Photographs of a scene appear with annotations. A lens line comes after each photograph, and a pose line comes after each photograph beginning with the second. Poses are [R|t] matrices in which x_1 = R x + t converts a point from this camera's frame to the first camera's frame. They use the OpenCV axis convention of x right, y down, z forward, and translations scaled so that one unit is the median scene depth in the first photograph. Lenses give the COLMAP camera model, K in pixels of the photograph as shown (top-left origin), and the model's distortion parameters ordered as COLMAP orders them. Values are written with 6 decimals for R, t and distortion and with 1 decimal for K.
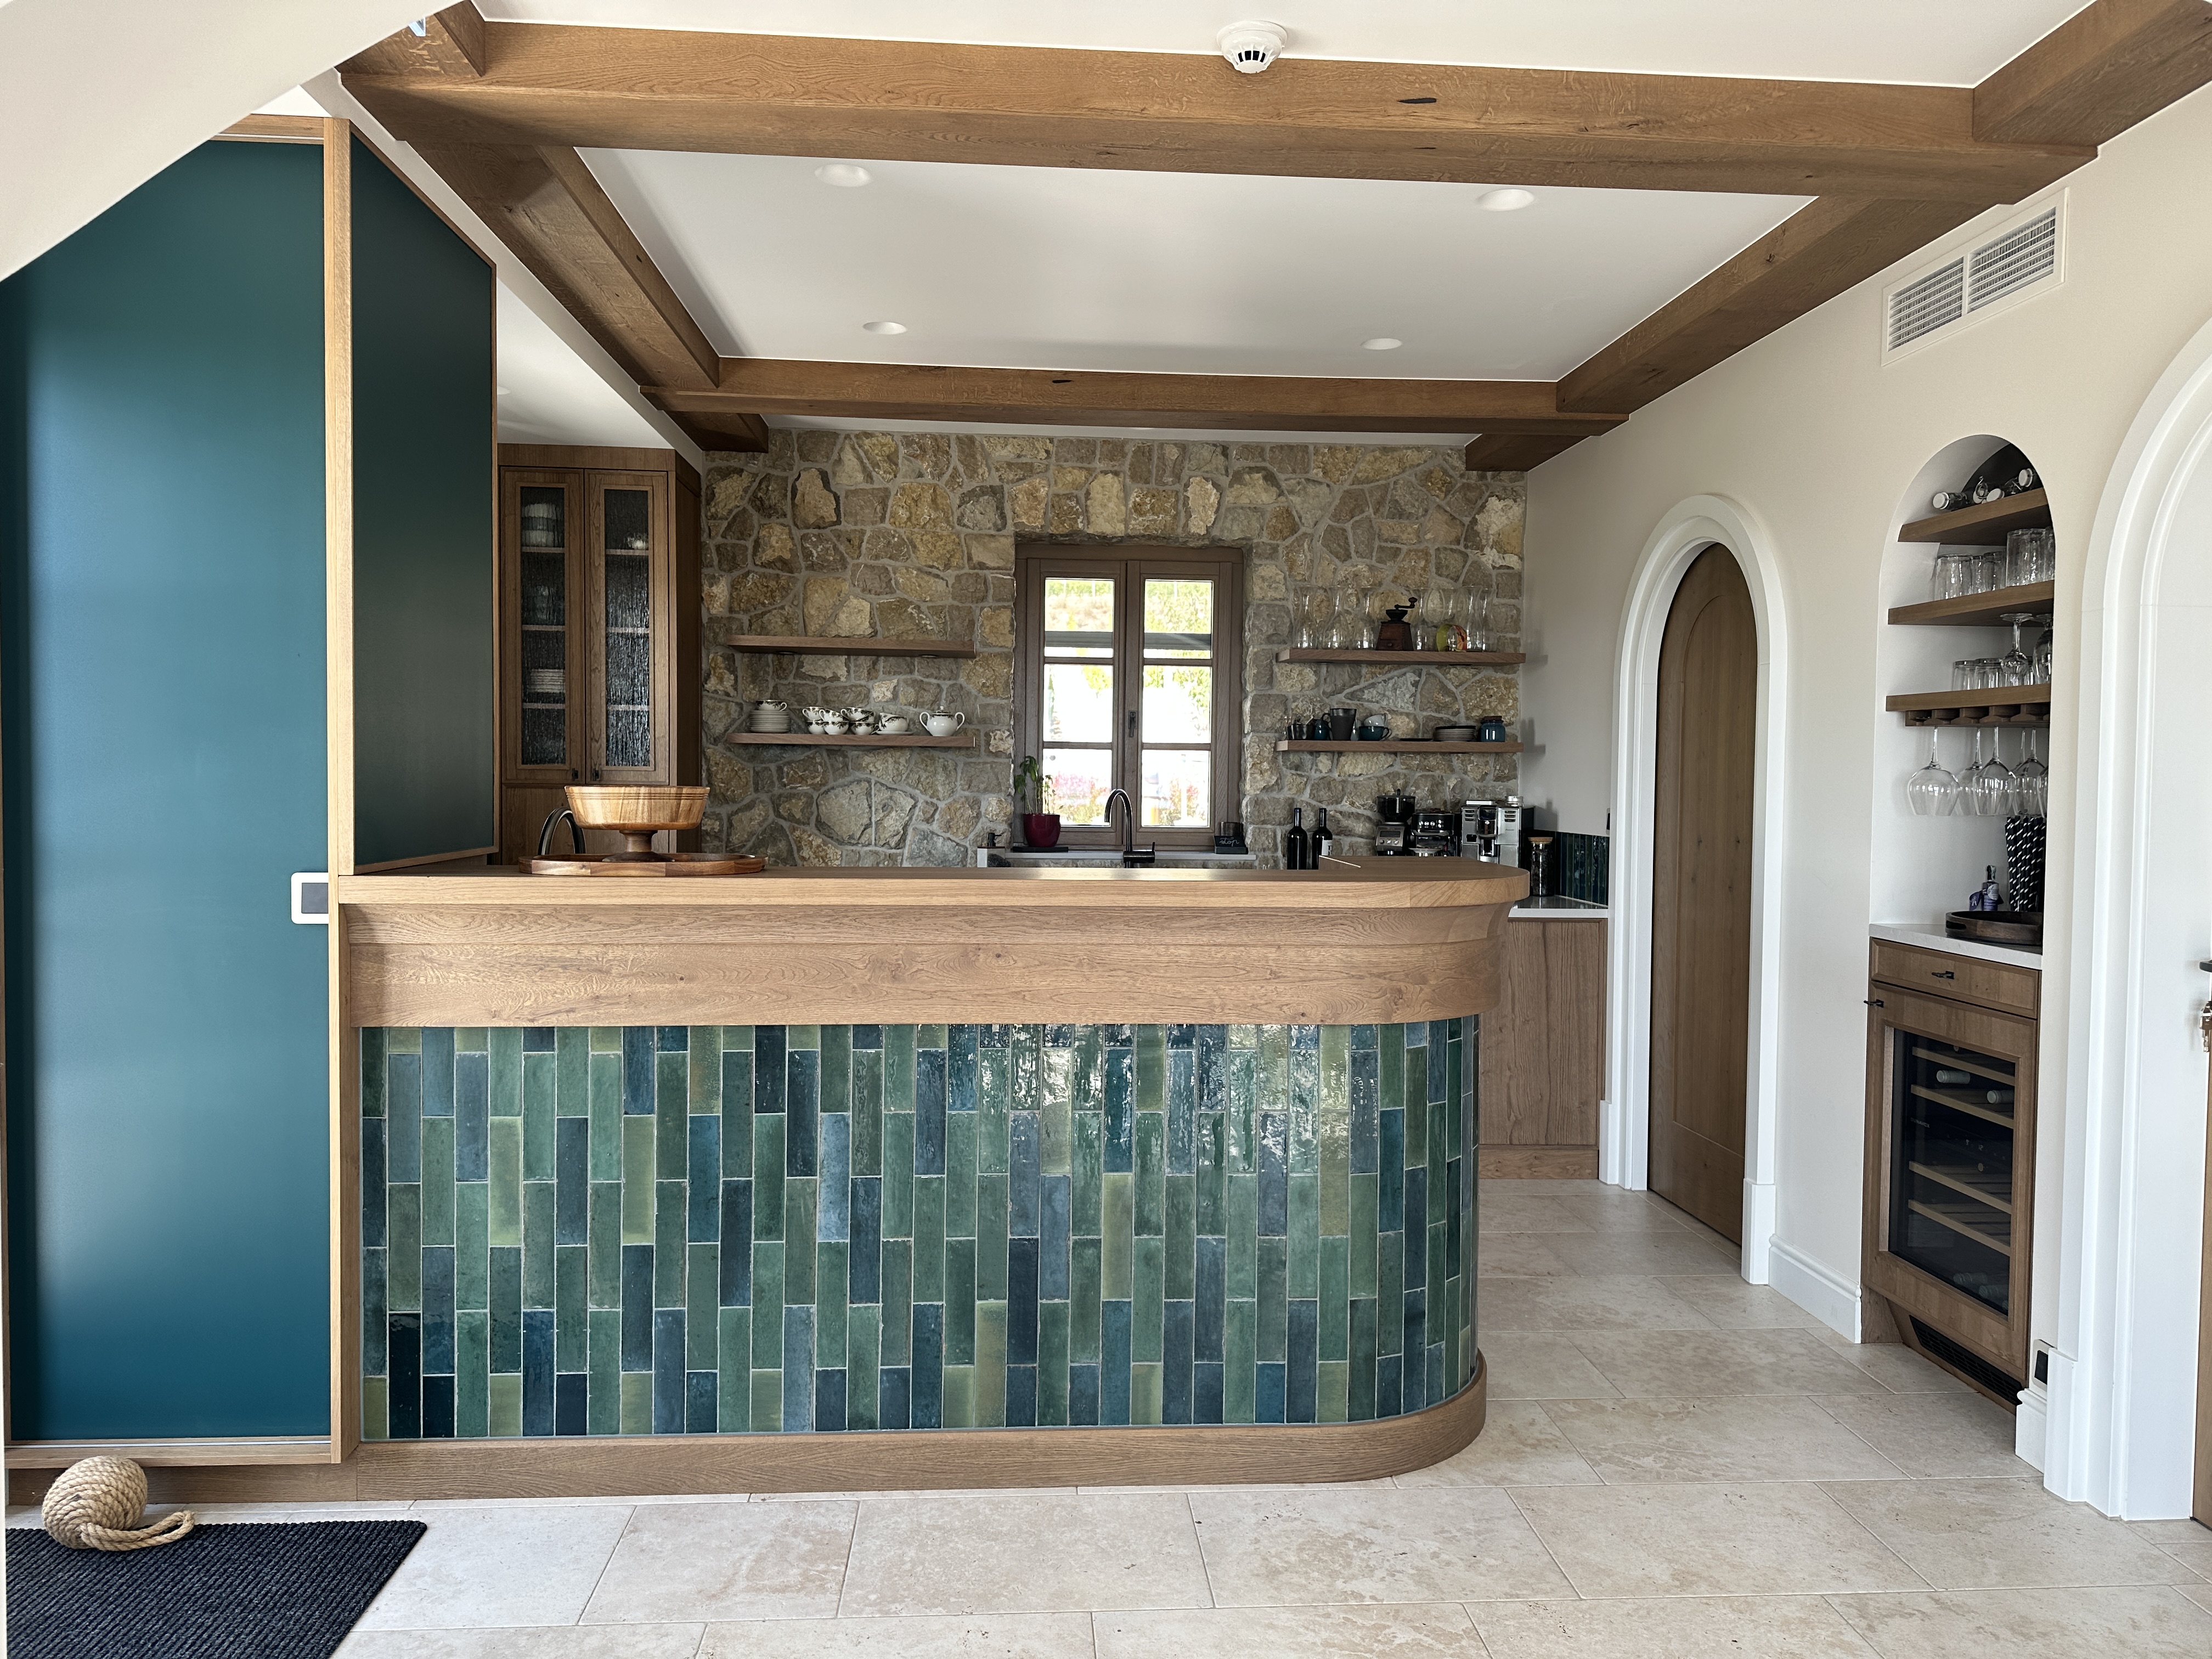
lens RADIAL K [[1541.9, 0, 1112.1], [0, 1541.9, 827.1], [0, 0, 1]] dist [0.081931, -0.099191]
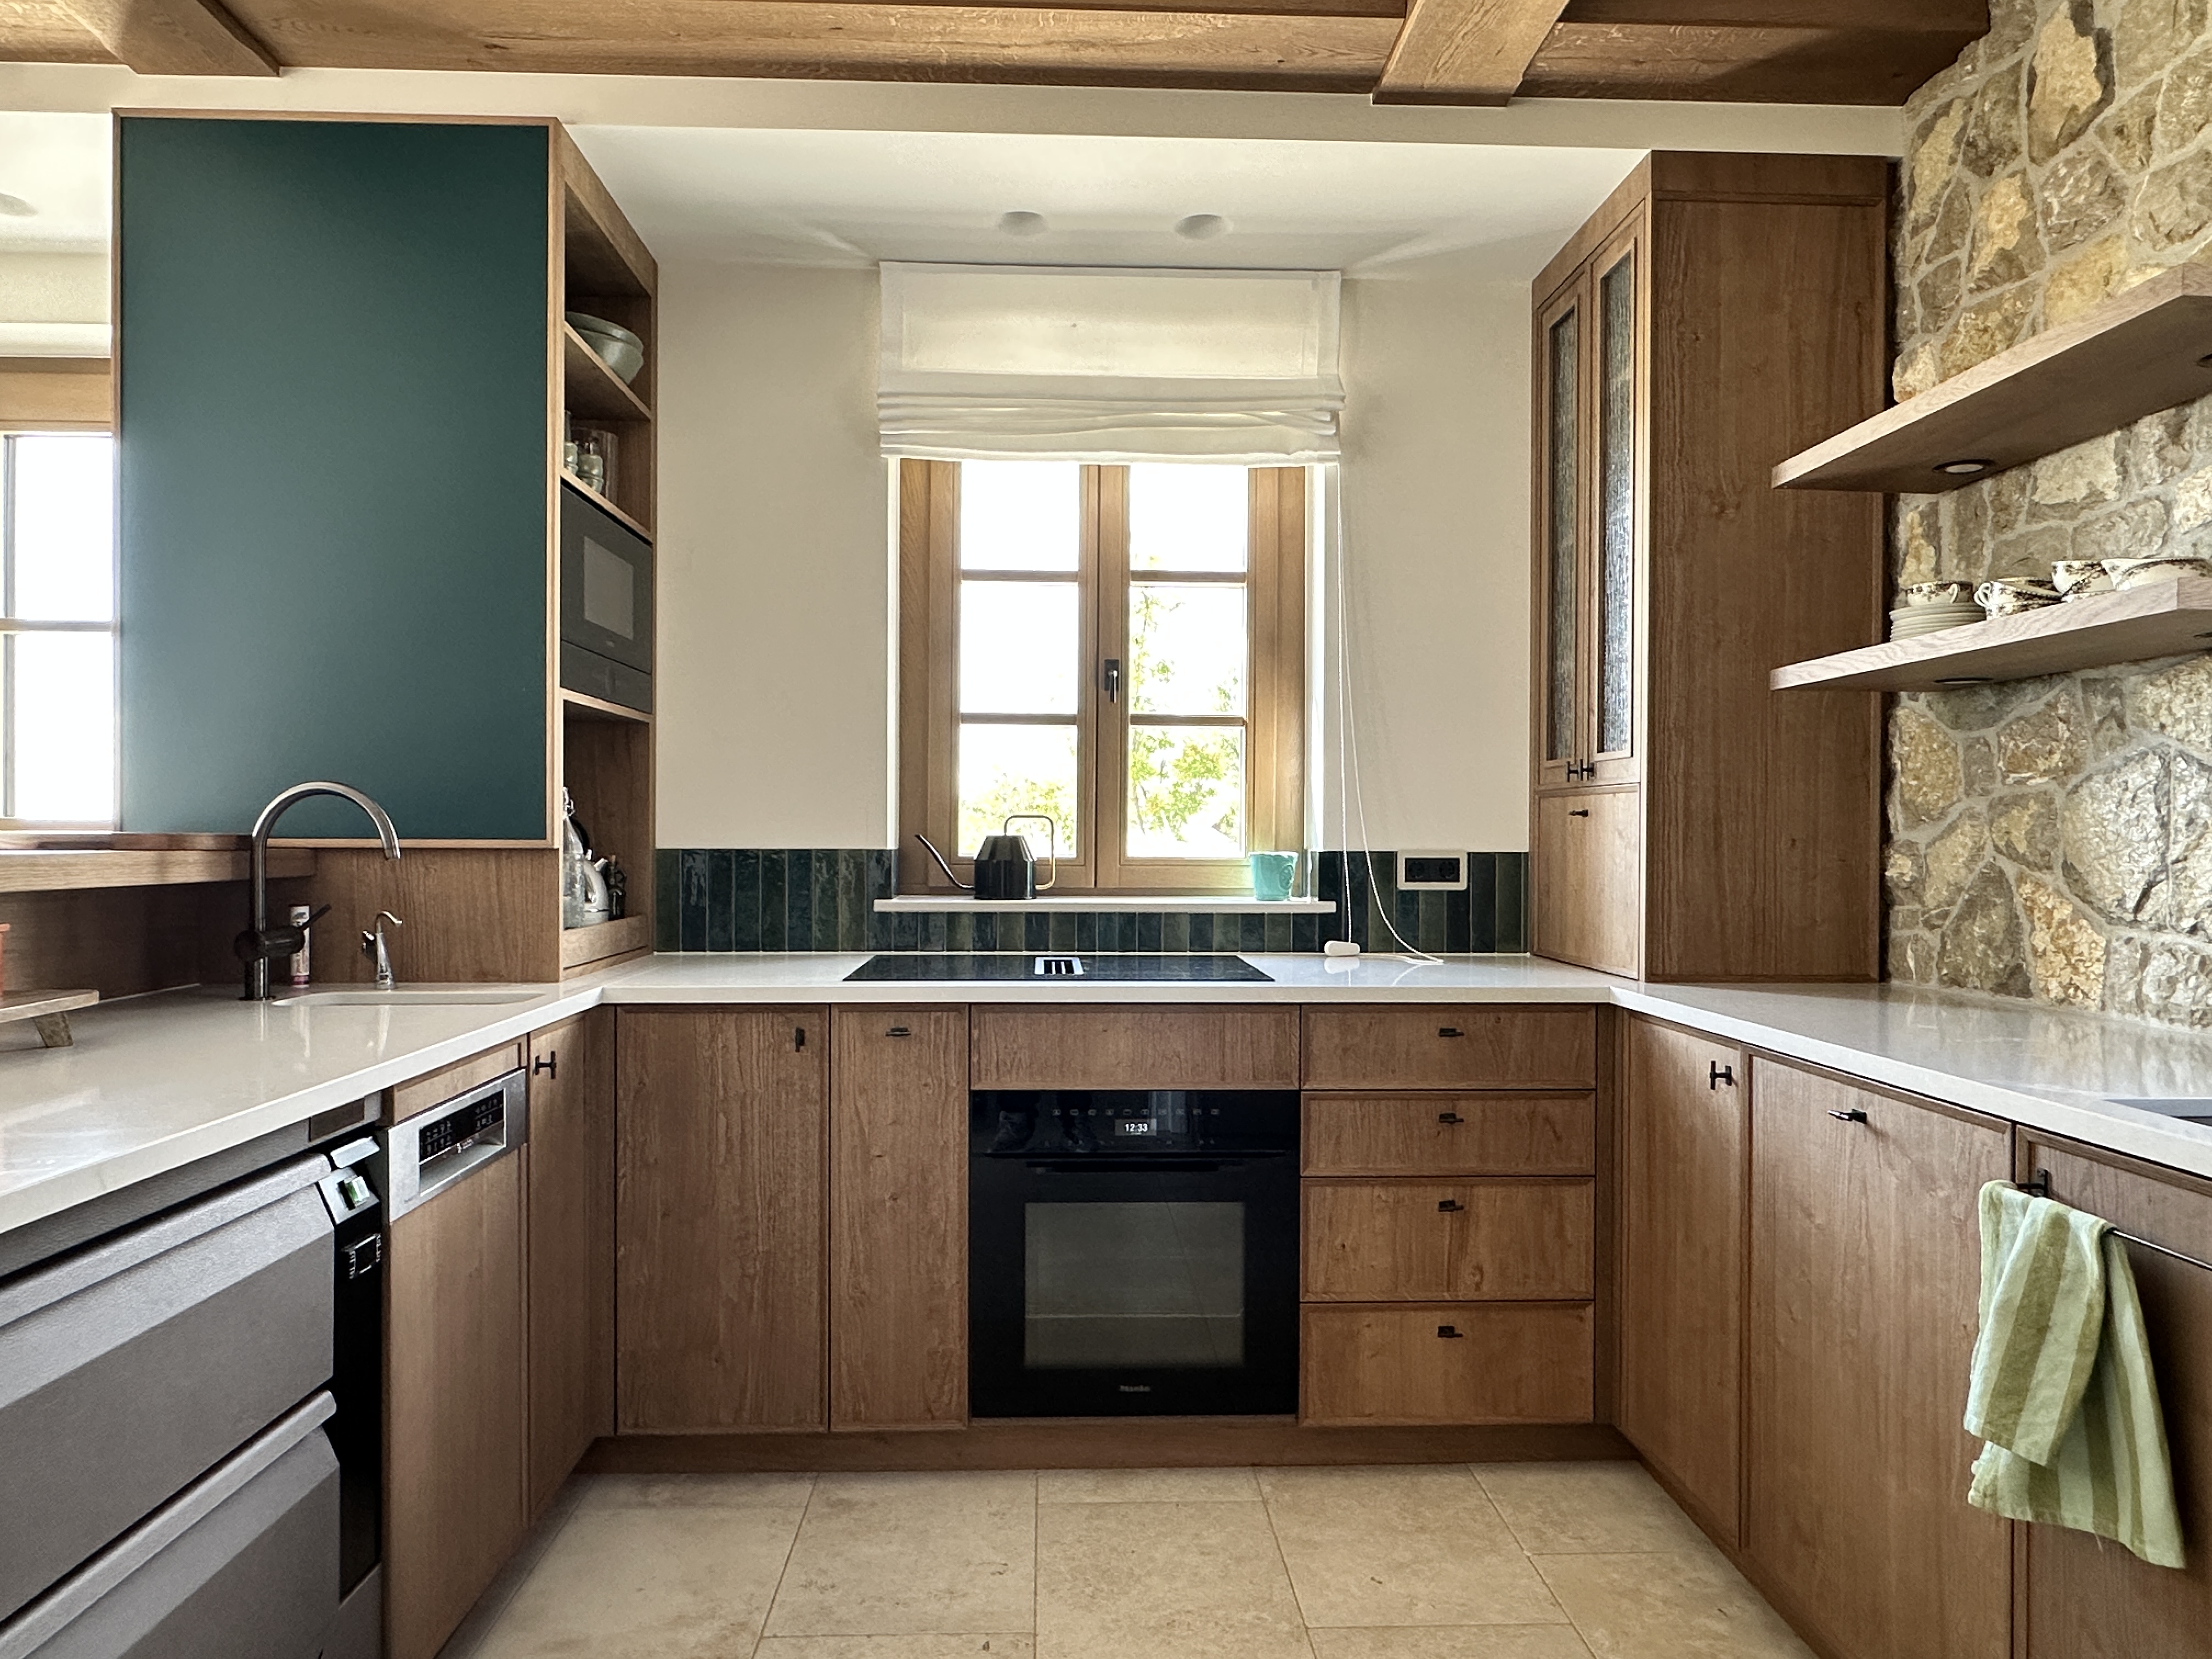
lens RADIAL K [[1398.4, 0, 1095.6], [0, 1398.4, 843.5], [0, 0, 1]] dist [0.004628, -0.009274]
pose [[-0.028901, -0.006308, -0.999562, 0.219669], [-0.040194, 0.999179, -0.005143, 0.004396], [0.998774, 0.040028, -0.029131, 0.917916]]
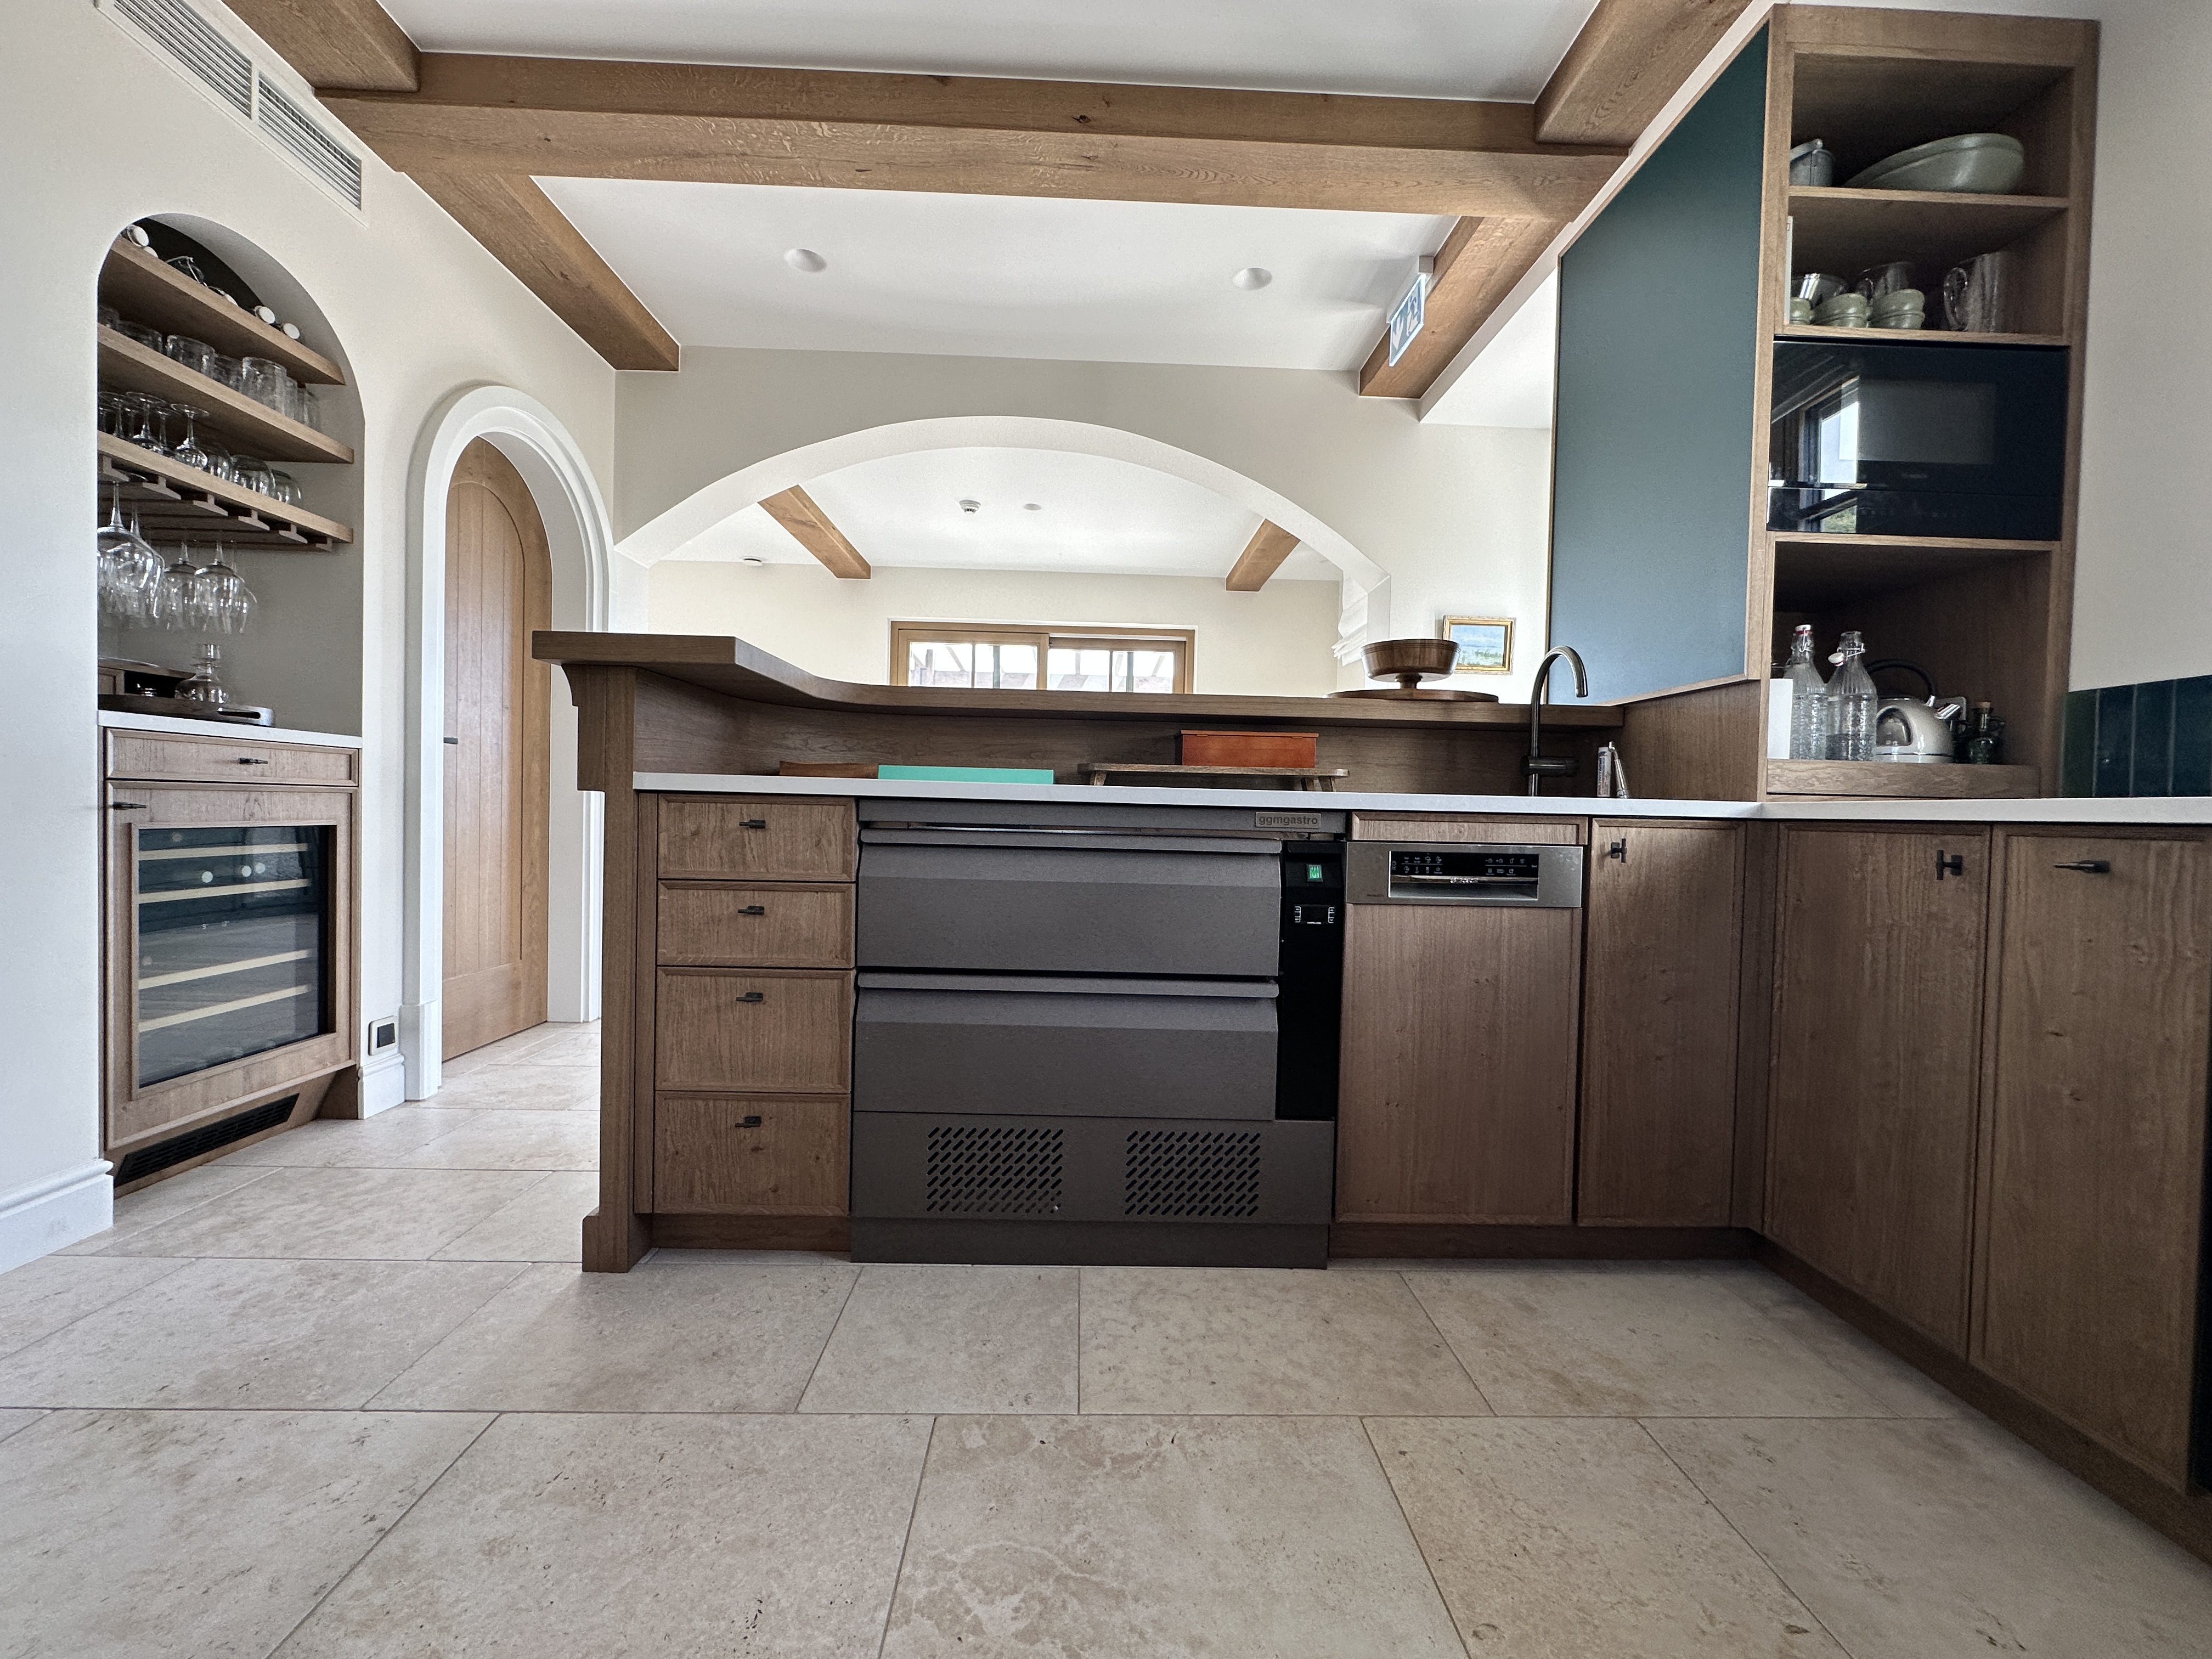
lens RADIAL K [[882.9, 0, 1105.2], [0, 882.9, 829.9], [0, 0, 1]] dist [-0.006862, 0.001642]
pose [[-0.998552, -0.037100, 0.038947, -0.039818], [-0.034780, 0.997673, 0.058646, 0.058989], [-0.041033, 0.057207, -0.997519, 1.069041]]
